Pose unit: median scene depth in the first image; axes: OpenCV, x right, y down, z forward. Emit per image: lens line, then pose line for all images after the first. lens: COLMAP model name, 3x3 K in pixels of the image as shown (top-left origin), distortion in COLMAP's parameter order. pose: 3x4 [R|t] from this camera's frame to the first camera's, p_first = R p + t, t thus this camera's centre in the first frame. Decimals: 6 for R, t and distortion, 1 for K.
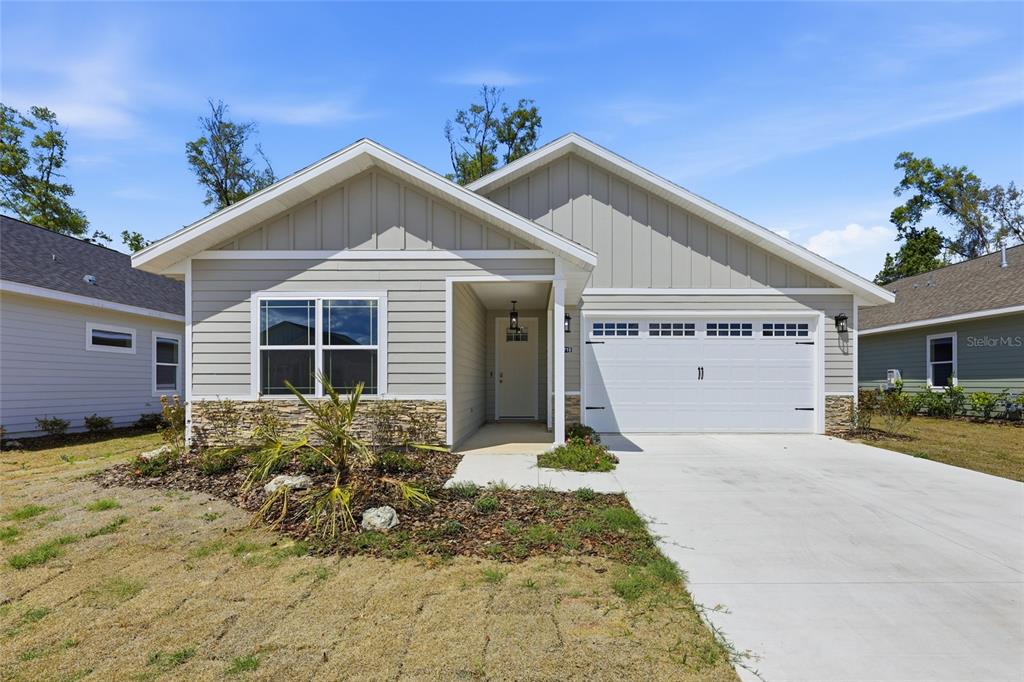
lens RADIAL K [[490.6, 0, 545.2], [0, 490.6, 381.1], [0, 0, 1]] dist [0.001075, -0.000880]
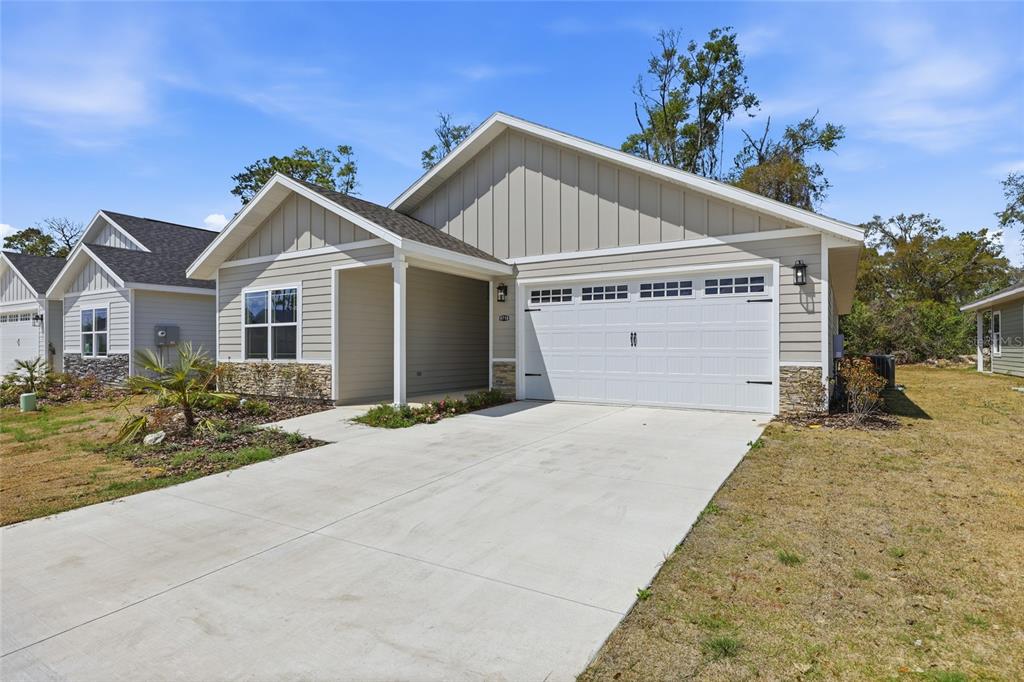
lens RADIAL K [[523.6, 0, 530.4], [0, 523.6, 341.2], [0, 0, 1]] dist [-0.000694, 0.000953]
pose [[0.859138, -0.007658, -0.511686, 0.656563], [0.003757, 0.999955, -0.008657, -0.004947], [0.511730, 0.005515, 0.859129, 0.072100]]
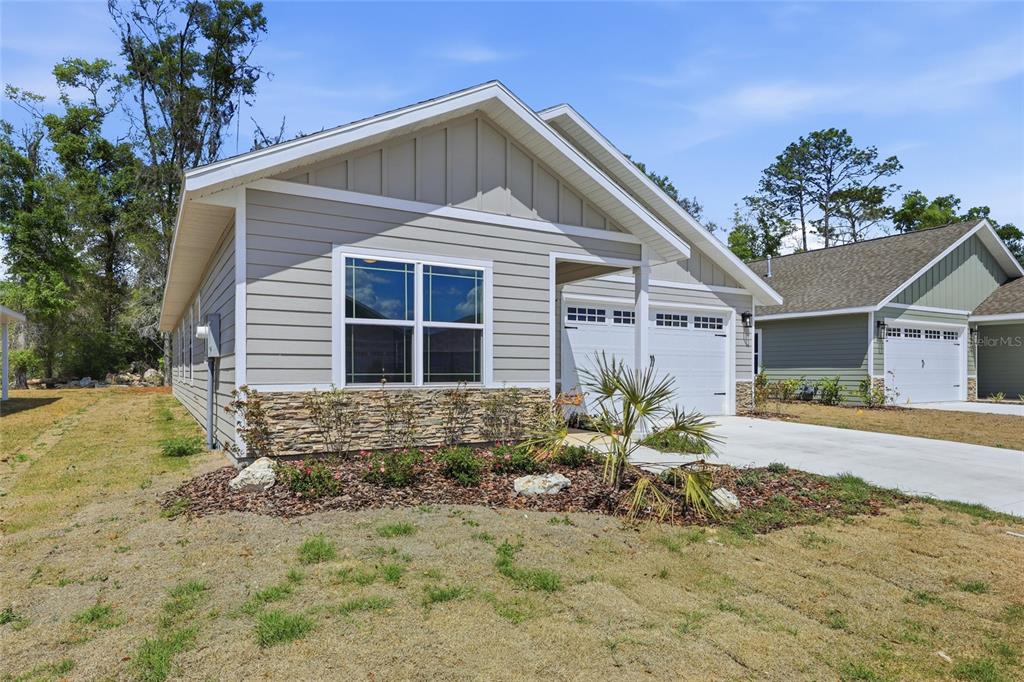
lens RADIAL K [[587.5, 0, 517.8], [0, 587.5, 373.5], [0, 0, 1]] dist [0.003510, -0.000901]
pose [[0.865343, 0.001790, 0.501177, -0.562969], [-0.006358, 0.999952, 0.007406, 0.003103], [-0.501140, -0.009595, 0.865313, 0.063353]]
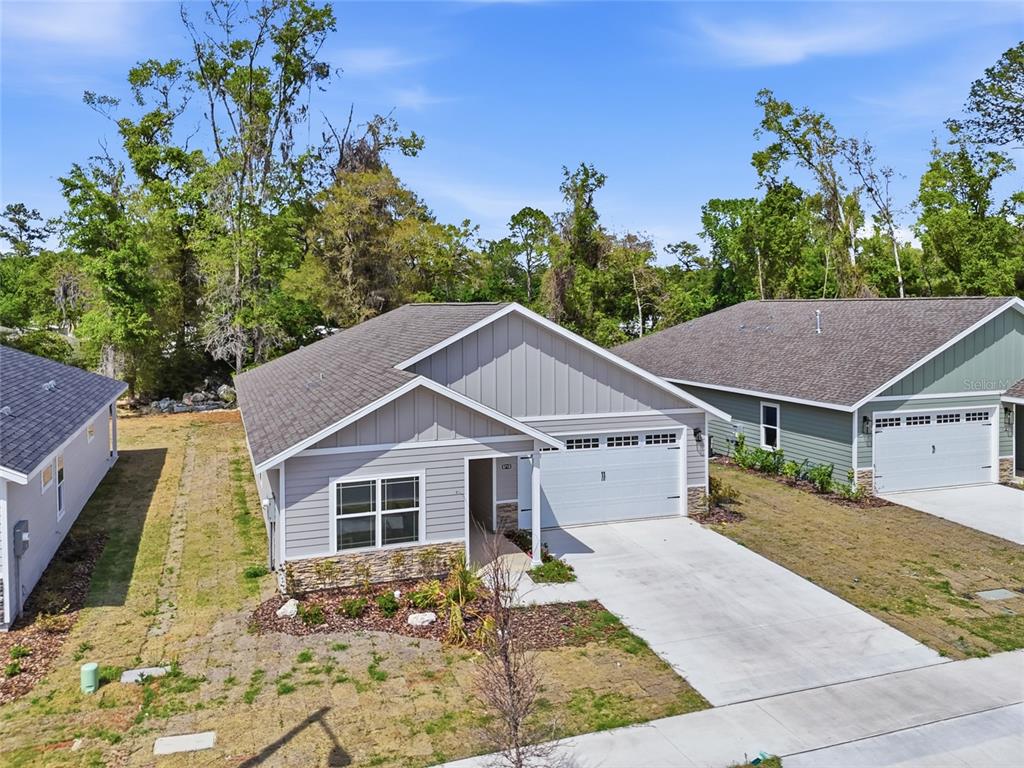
lens RADIAL K [[801.4, 0, 538.6], [0, 801.4, 323.4], [0, 0, 1]] dist [0.053042, -0.032171]
pose [[0.940178, -0.006384, 0.340624, -0.575001], [0.001182, 0.999879, 0.015479, -0.460502], [-0.340682, -0.014150, 0.940072, -0.950456]]
